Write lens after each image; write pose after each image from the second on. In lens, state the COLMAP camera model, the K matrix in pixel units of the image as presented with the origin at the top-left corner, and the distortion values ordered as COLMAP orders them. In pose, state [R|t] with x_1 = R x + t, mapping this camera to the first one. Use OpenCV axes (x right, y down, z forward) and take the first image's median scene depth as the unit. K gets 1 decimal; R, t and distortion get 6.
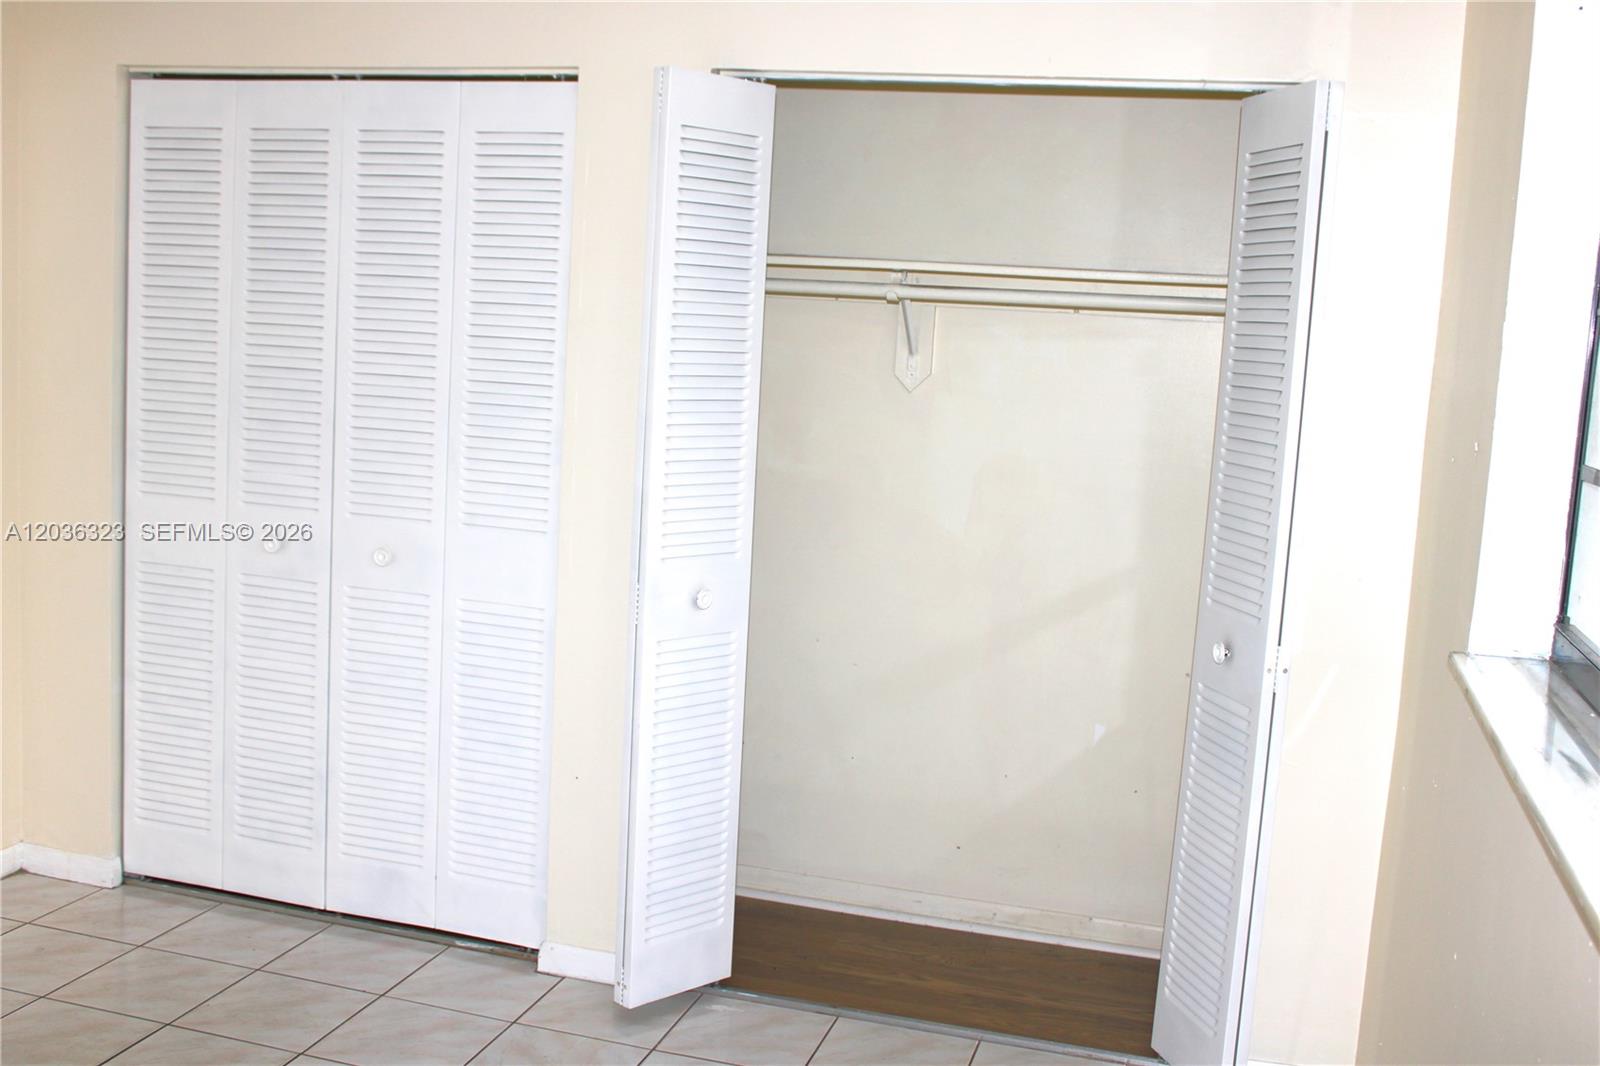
lens RADIAL K [[1660.8, 0, 794.0], [0, 1660.8, 524.4], [0, 0, 1]] dist [-0.120363, 0.140086]
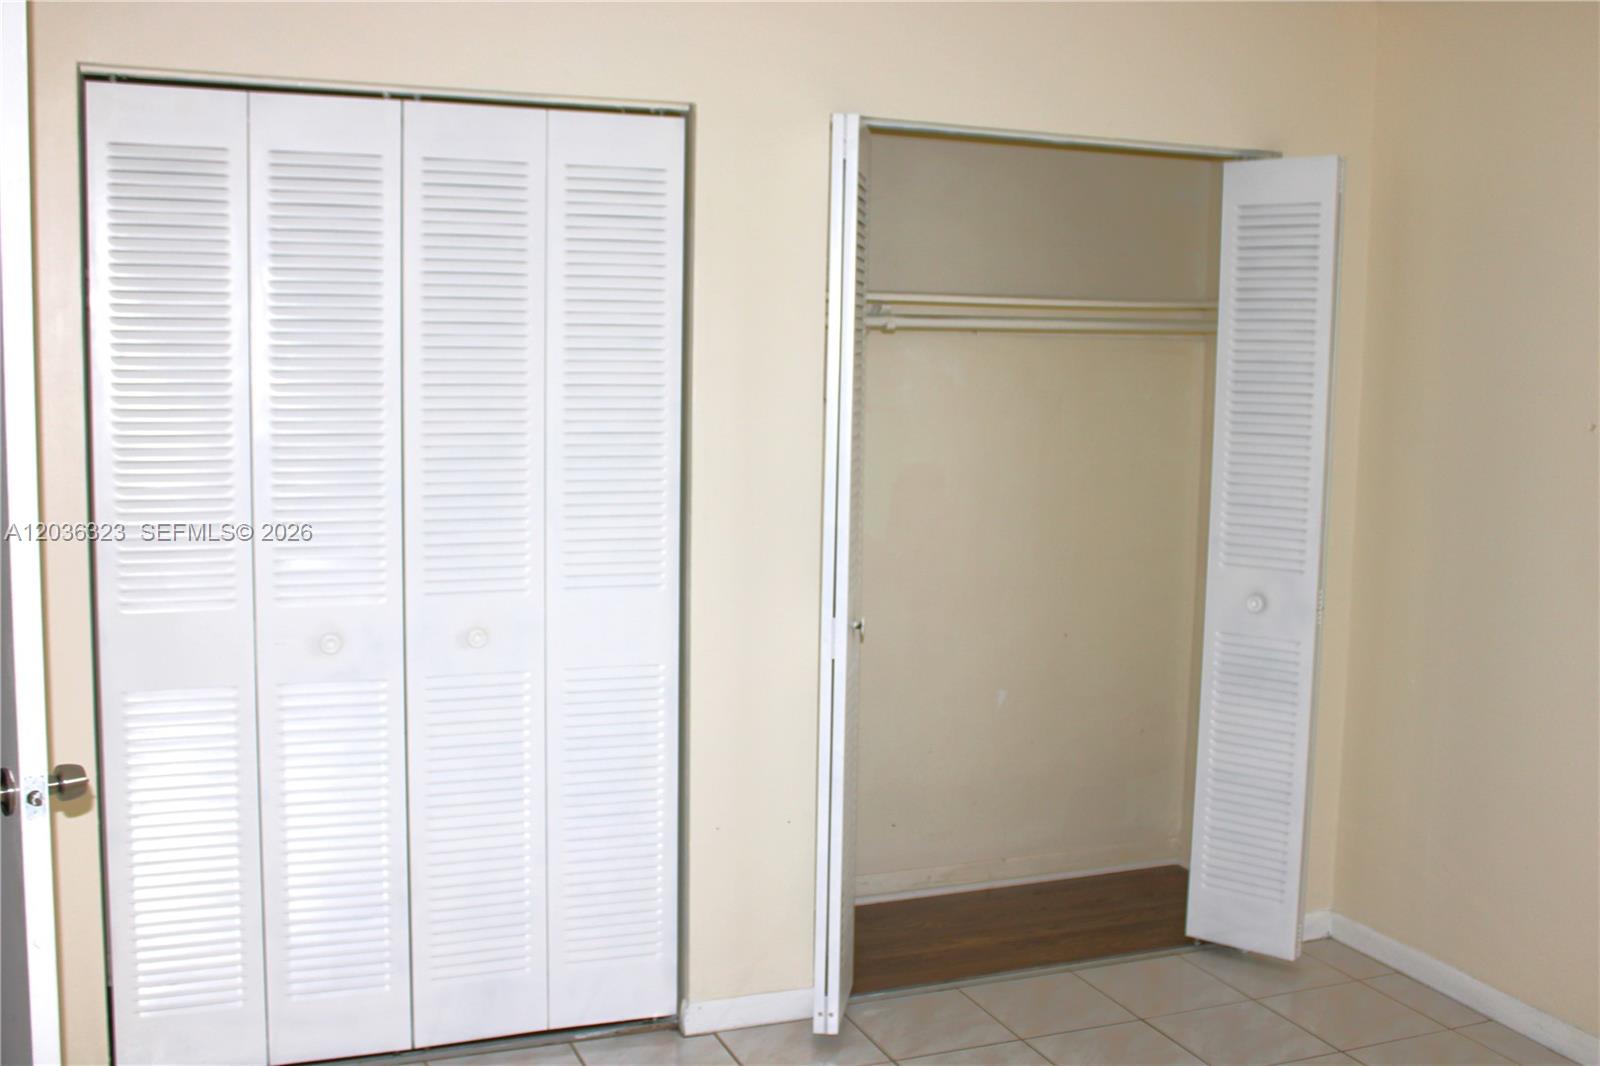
lens RADIAL K [[1660.8, 0, 794.0], [0, 1660.8, 524.4], [0, 0, 1]] dist [-0.120363, 0.140086]
pose [[0.782918, -0.108235, 0.612638, -0.667842], [0.104902, 0.993617, 0.041485, -0.060843], [-0.613217, 0.031788, 0.789274, 0.188634]]
